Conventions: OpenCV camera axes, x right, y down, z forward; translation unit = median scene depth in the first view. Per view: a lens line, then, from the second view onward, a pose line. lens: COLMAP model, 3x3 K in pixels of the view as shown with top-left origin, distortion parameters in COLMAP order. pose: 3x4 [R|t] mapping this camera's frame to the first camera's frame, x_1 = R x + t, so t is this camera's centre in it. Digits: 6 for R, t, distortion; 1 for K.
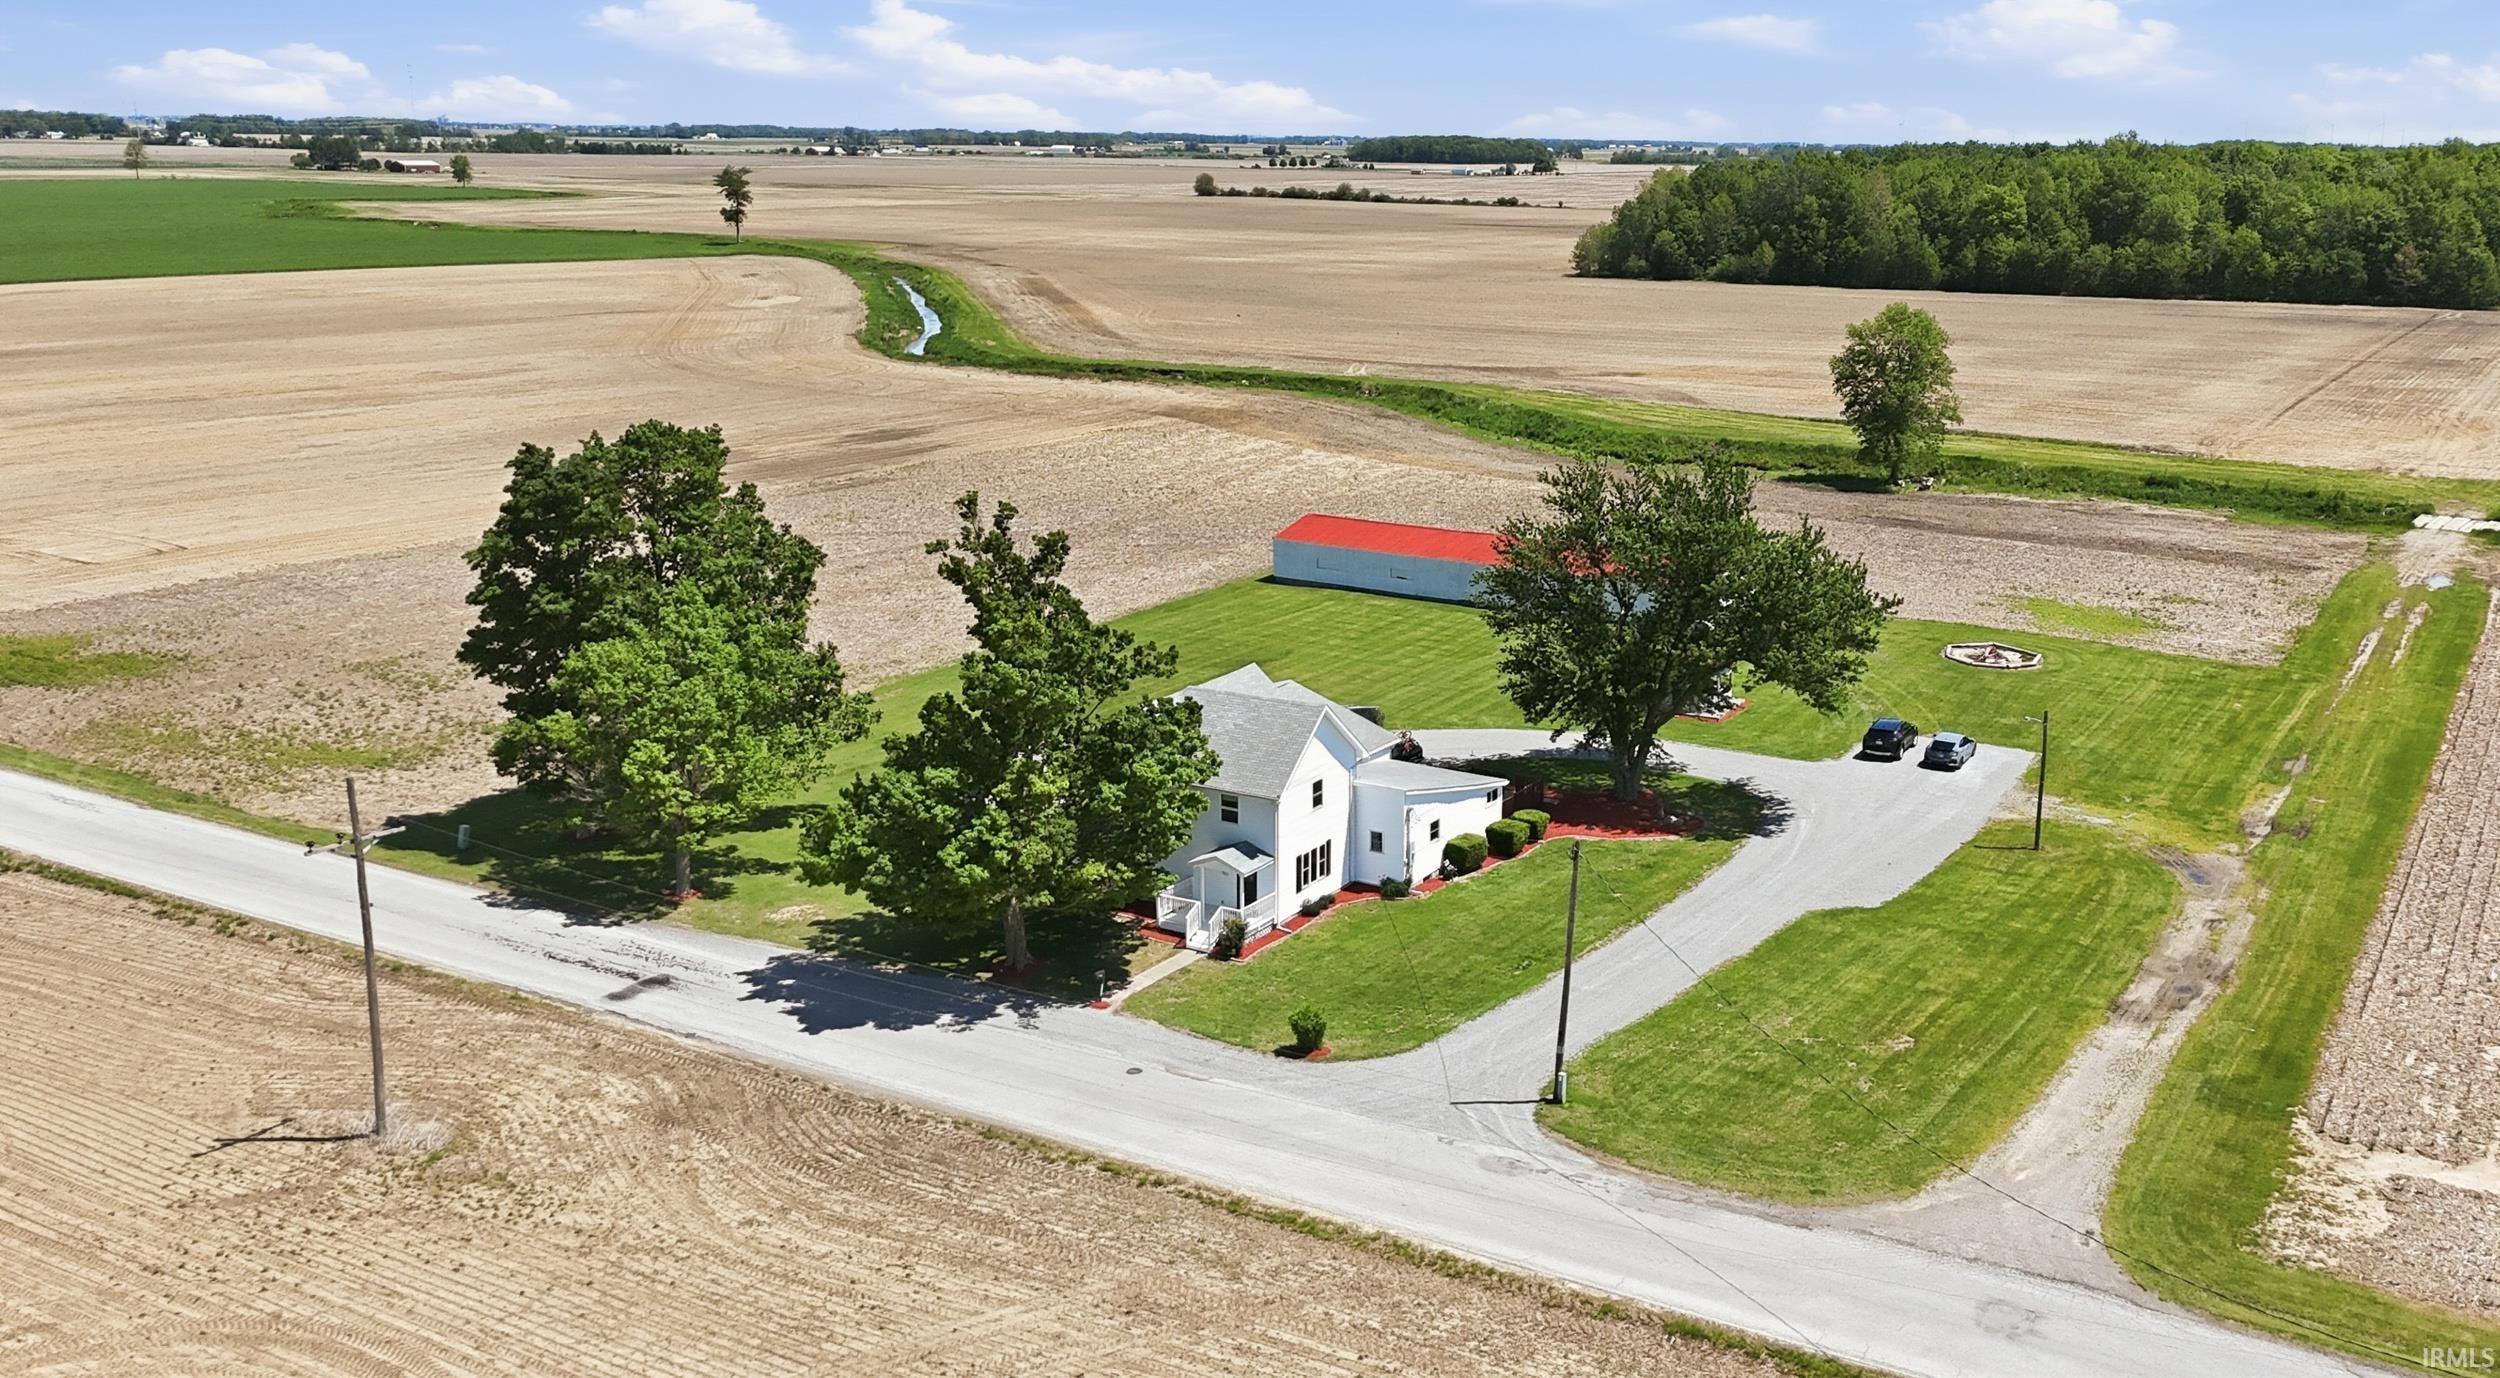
lens RADIAL K [[2153.6, 0, 1404.6], [0, 2153.6, 688.7], [0, 0, 1]] dist [0.086960, -0.107386]
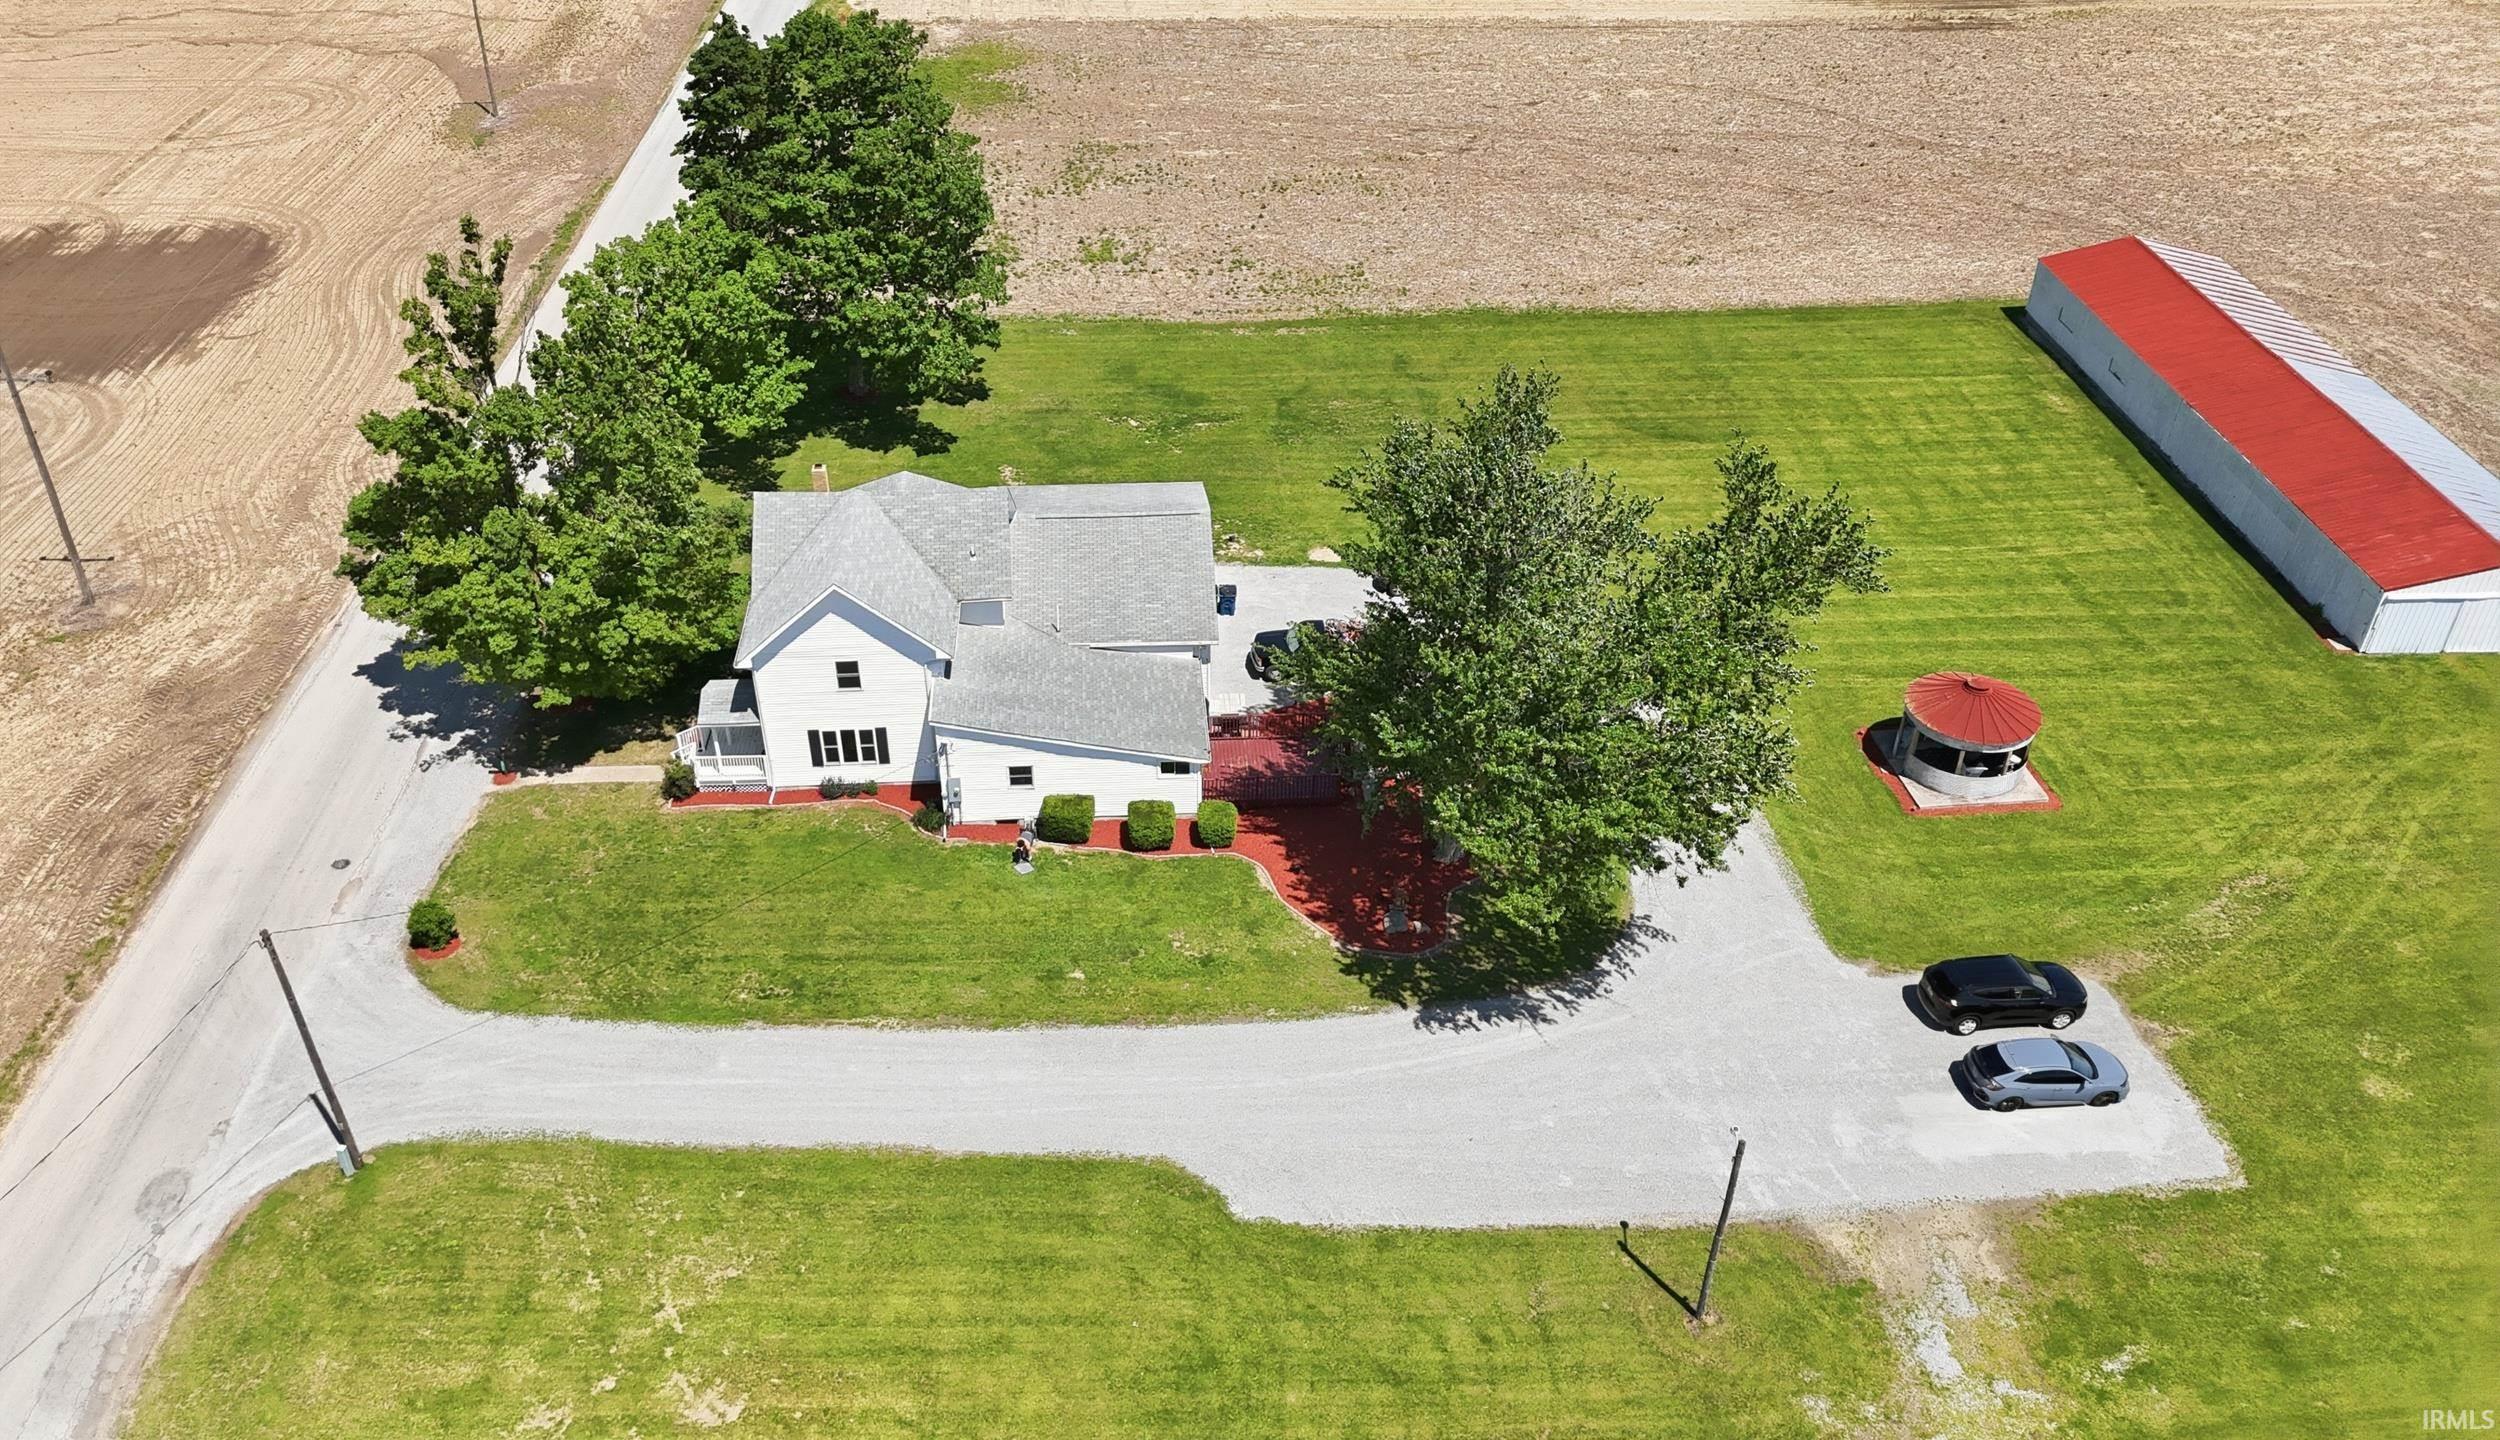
lens RADIAL K [[1851.1, 0, 1250.0], [0, 1851.1, 720.0], [0, 0, 1]] dist [0.050218, 0.000523]
pose [[0.540783, 0.477414, -0.692552, 0.570799], [-0.202651, 0.873023, 0.443581, -0.297307], [0.816386, -0.099535, 0.568865, 0.746778]]
